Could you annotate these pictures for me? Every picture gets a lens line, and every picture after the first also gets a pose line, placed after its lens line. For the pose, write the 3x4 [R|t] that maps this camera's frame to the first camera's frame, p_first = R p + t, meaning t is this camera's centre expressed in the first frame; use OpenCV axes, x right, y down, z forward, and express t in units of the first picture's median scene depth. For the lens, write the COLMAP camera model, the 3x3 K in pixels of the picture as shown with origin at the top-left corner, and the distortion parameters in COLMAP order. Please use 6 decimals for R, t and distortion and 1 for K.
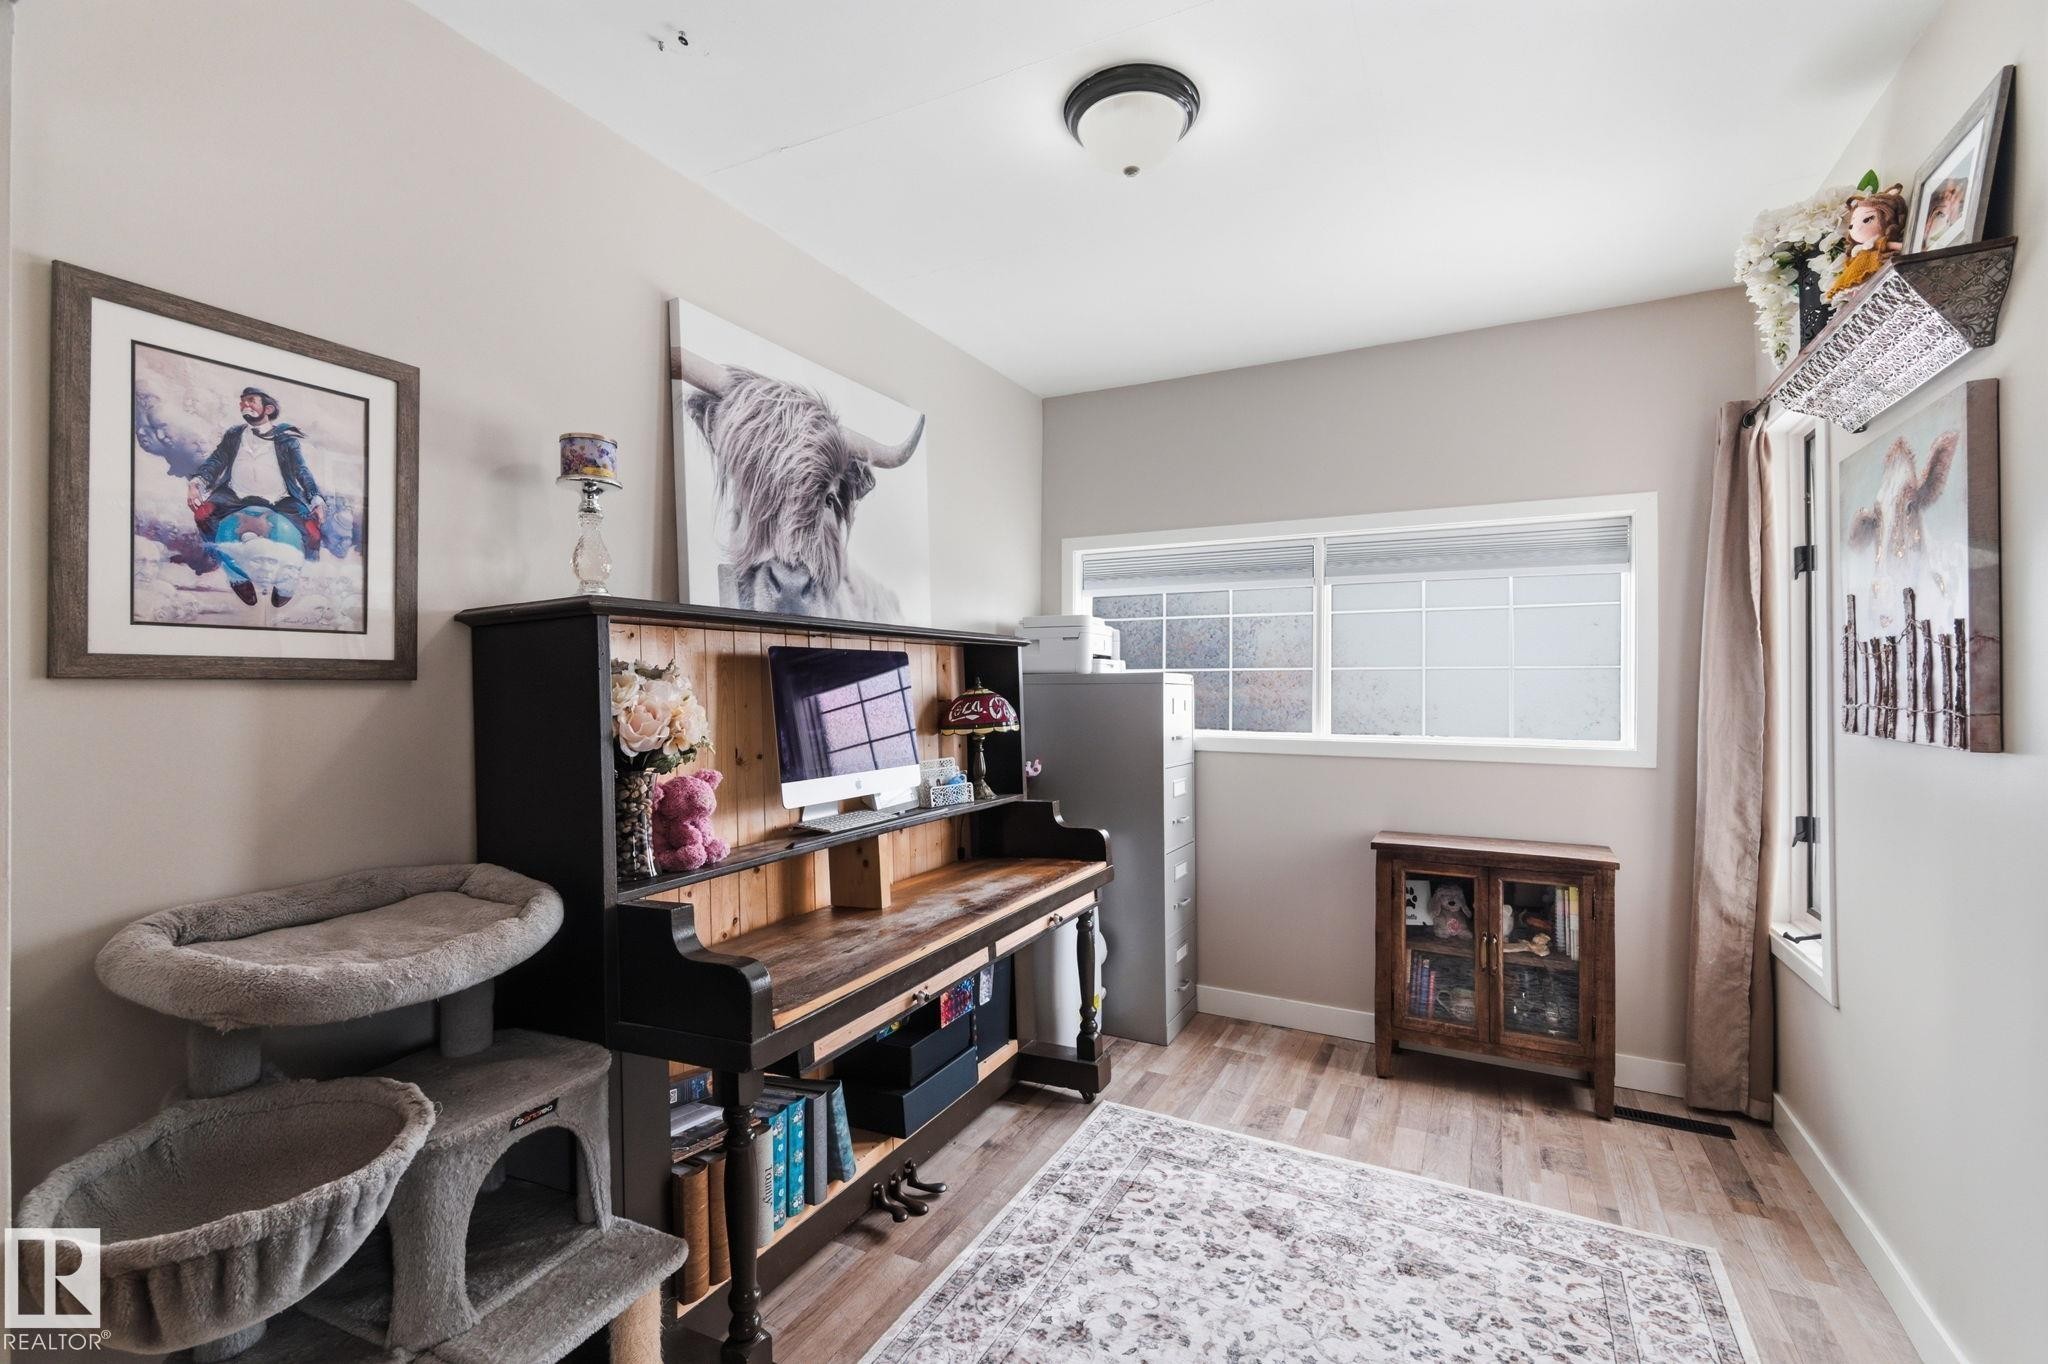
lens RADIAL K [[910.2, 0, 1068.9], [0, 910.2, 679.6], [0, 0, 1]] dist [0.024694, -0.008261]
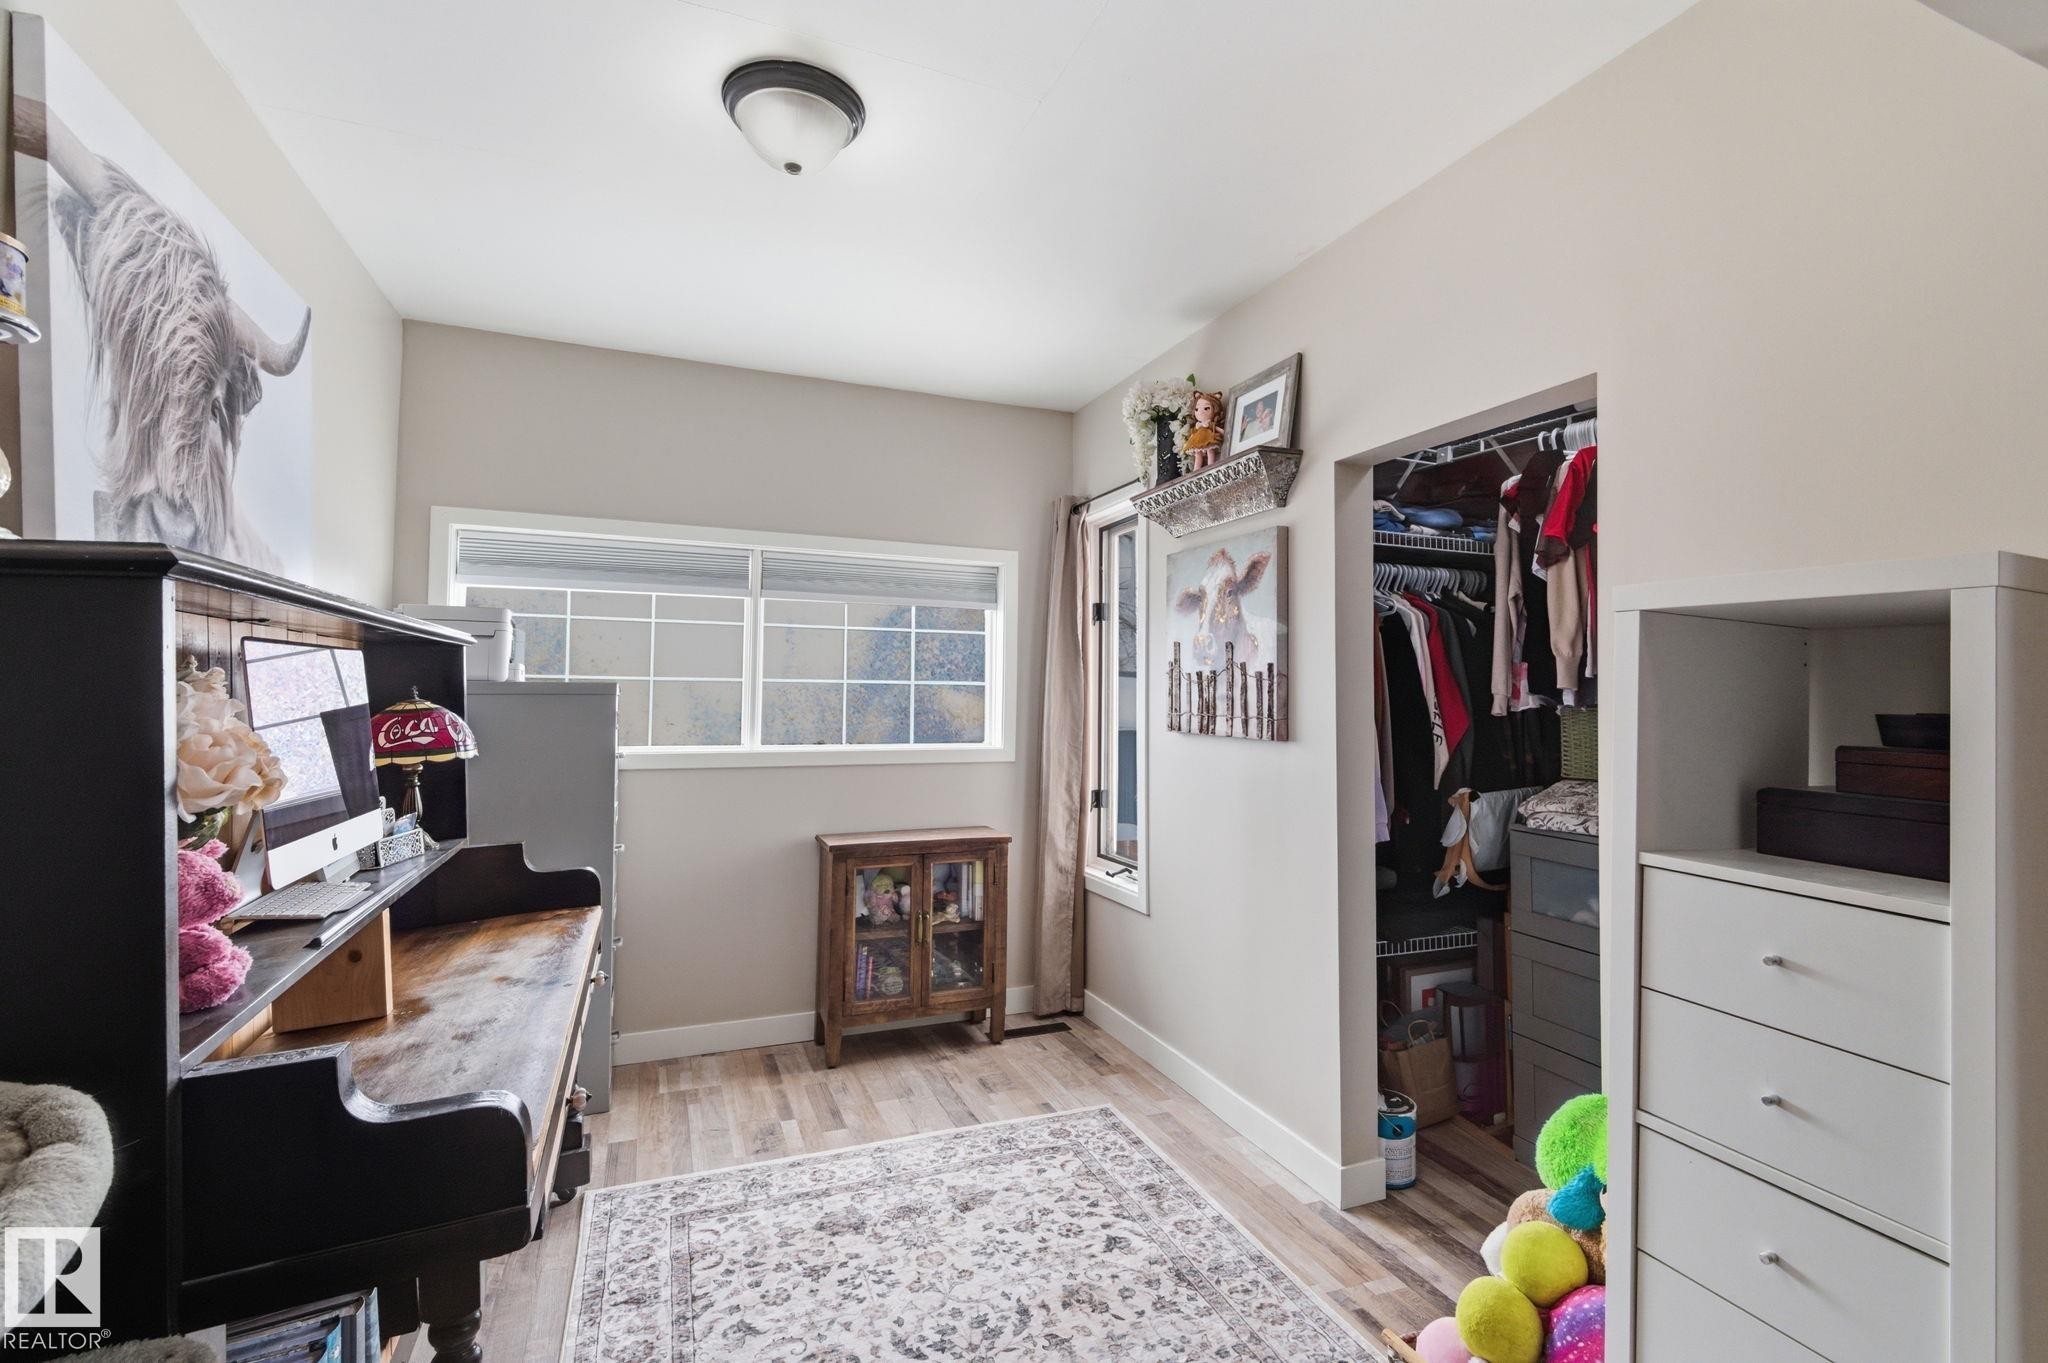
lens RADIAL K [[910.2, 0, 1058.8], [0, 910.2, 668.6], [0, 0, 1]] dist [0.024694, -0.008261]
pose [[0.658035, 0.028889, 0.752433, -0.379999], [-0.013122, 0.999552, -0.026901, -0.003609], [-0.752873, 0.007828, 0.658120, 0.129551]]
